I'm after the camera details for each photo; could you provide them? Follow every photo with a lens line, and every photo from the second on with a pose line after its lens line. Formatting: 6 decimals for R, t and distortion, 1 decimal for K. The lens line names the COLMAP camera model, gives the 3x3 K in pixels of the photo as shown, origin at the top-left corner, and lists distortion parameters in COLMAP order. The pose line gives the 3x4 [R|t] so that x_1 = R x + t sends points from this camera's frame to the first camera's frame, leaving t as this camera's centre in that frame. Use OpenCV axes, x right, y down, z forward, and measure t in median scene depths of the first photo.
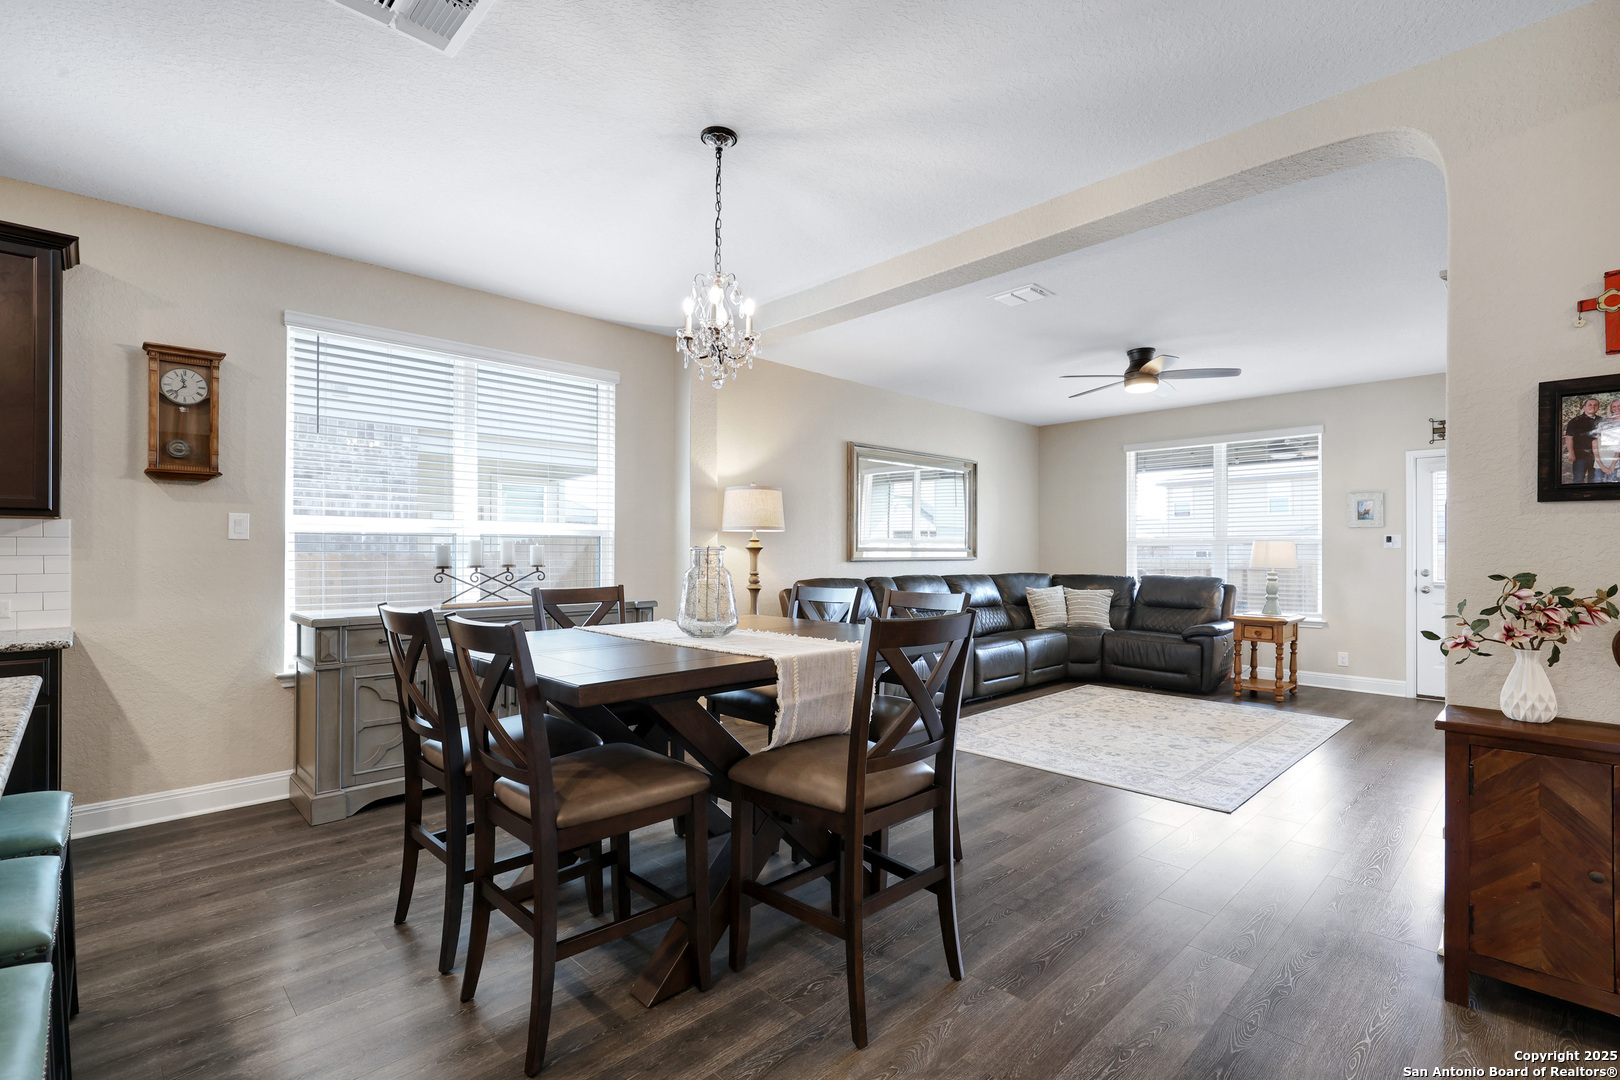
lens RADIAL K [[741.1, 0, 815.2], [0, 741.1, 549.7], [0, 0, 1]] dist [0.001754, -0.001002]
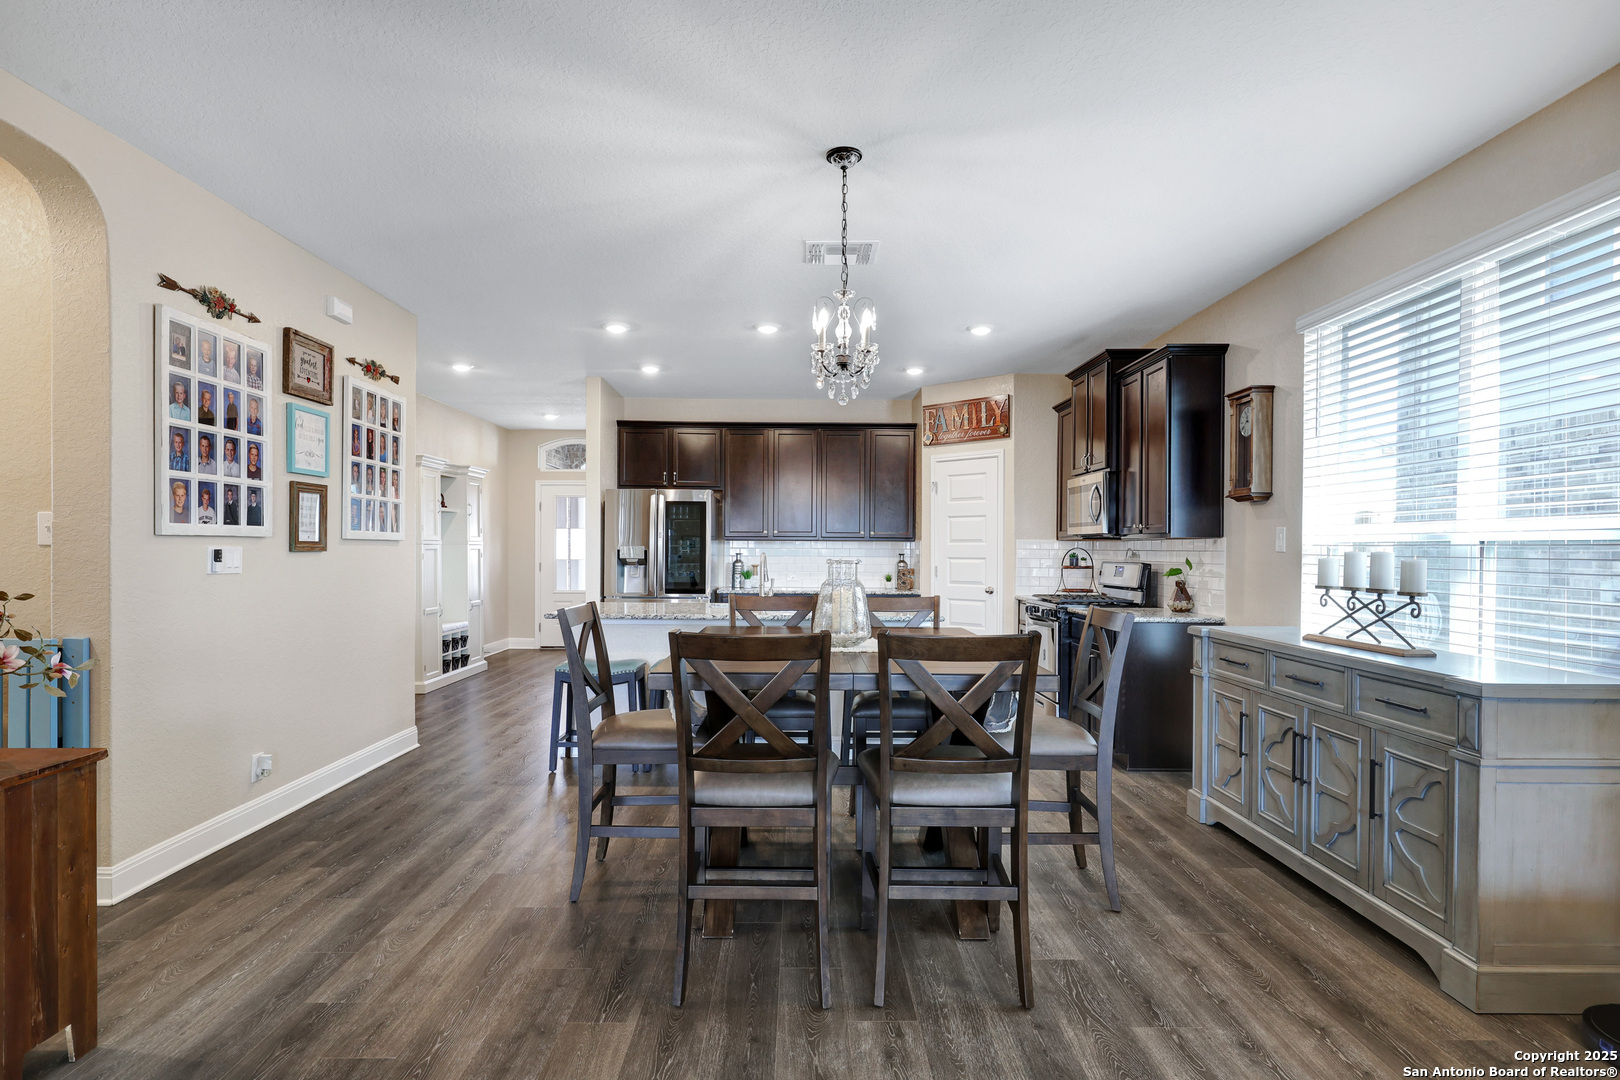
lens RADIAL K [[851.2, 0, 804.6], [0, 851.2, 550.1], [0, 0, 1]] dist [0.004515, 0.000850]
pose [[-0.696624, -0.002908, -0.717430, 0.386904], [-0.005358, 0.999985, 0.001148, -0.009509], [0.717416, 0.004644, -0.696630, 0.919815]]
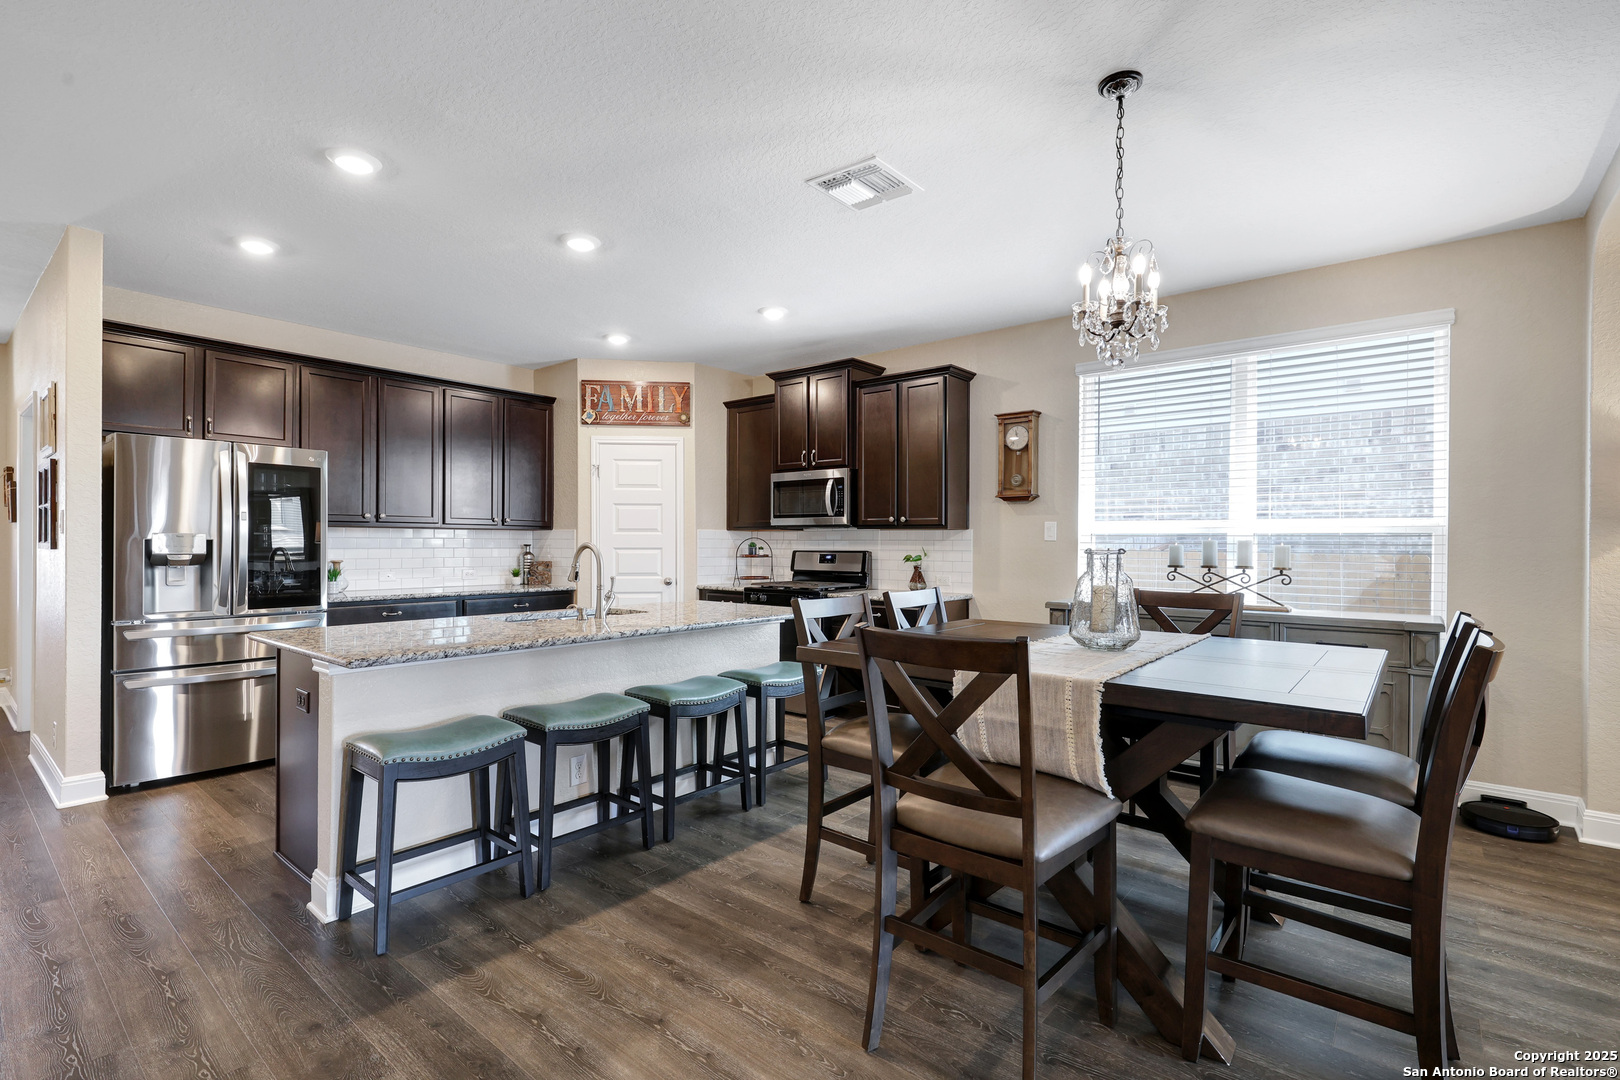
lens RADIAL K [[741.1, 0, 817.6], [0, 741.1, 533.8], [0, 0, 1]] dist [0.001754, -0.001002]
pose [[0.108379, -0.013134, -0.994023, 0.367231], [-0.002986, 0.999904, -0.013537, -0.004784], [0.994105, 0.004435, 0.108330, 0.284903]]
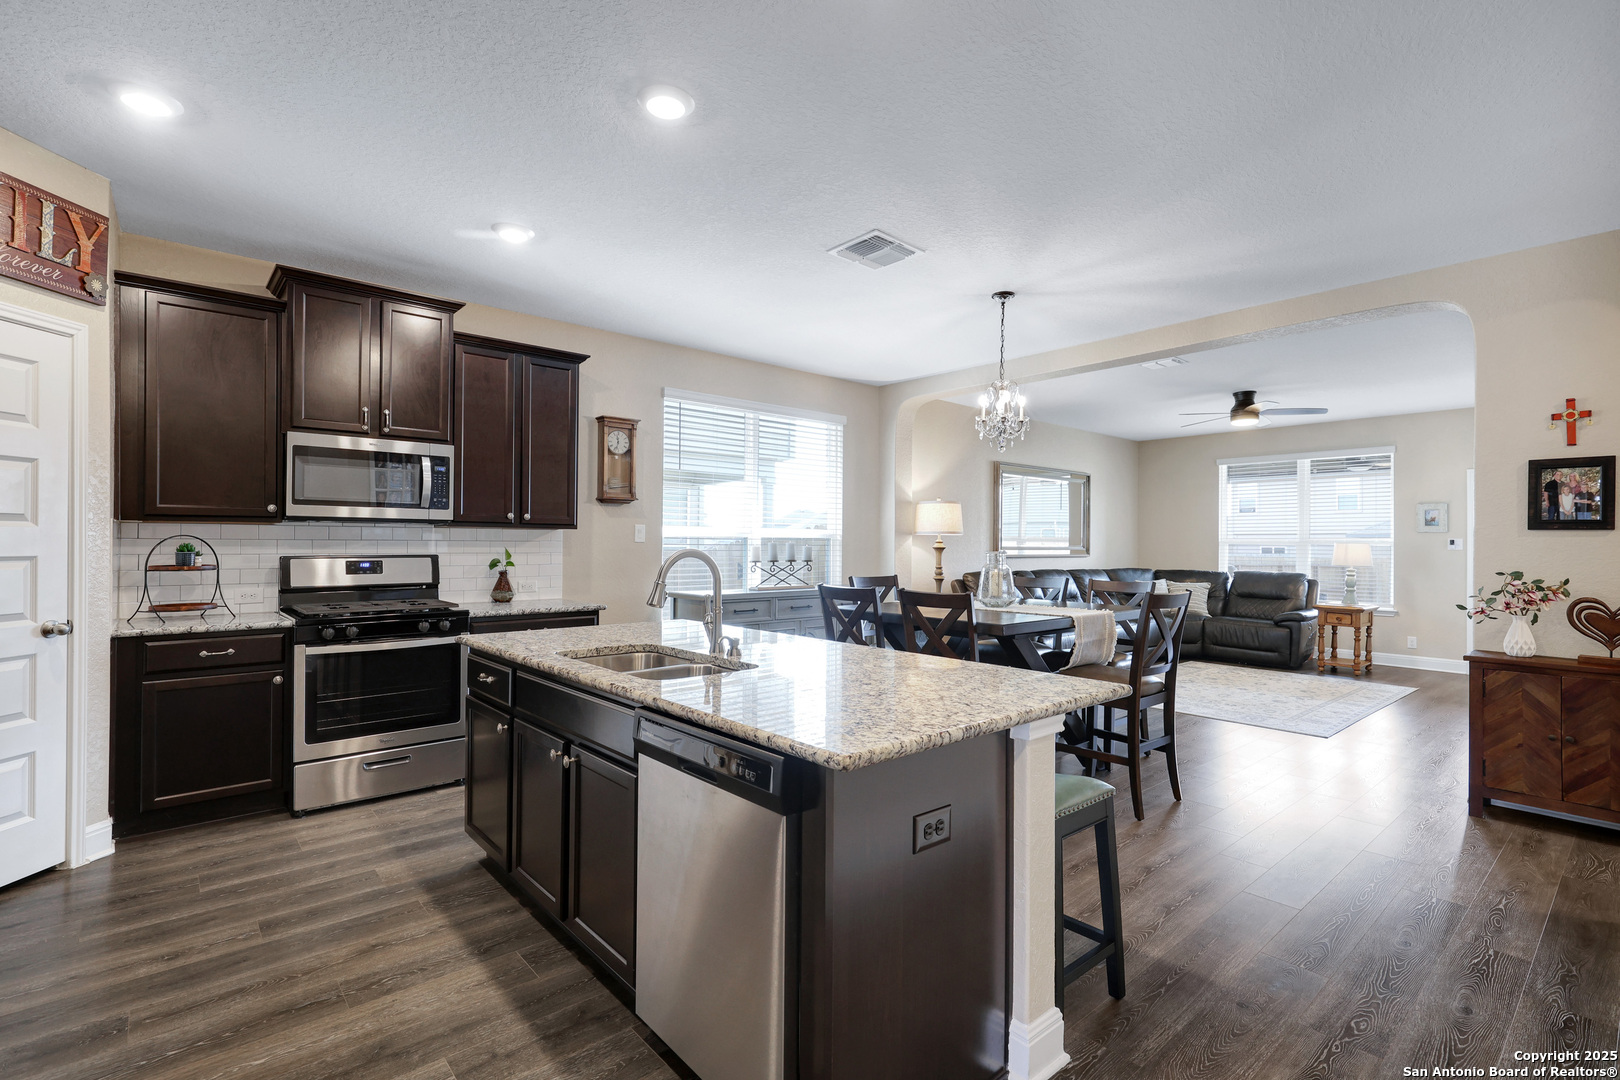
lens RADIAL K [[741.1, 0, 814.8], [0, 741.1, 541.2], [0, 0, 1]] dist [0.001754, -0.001002]
pose [[0.998061, 0.005424, -0.062005, -0.223598], [-0.005551, 0.999983, -0.001867, -0.010194], [0.061993, 0.002207, 0.998074, -0.322445]]
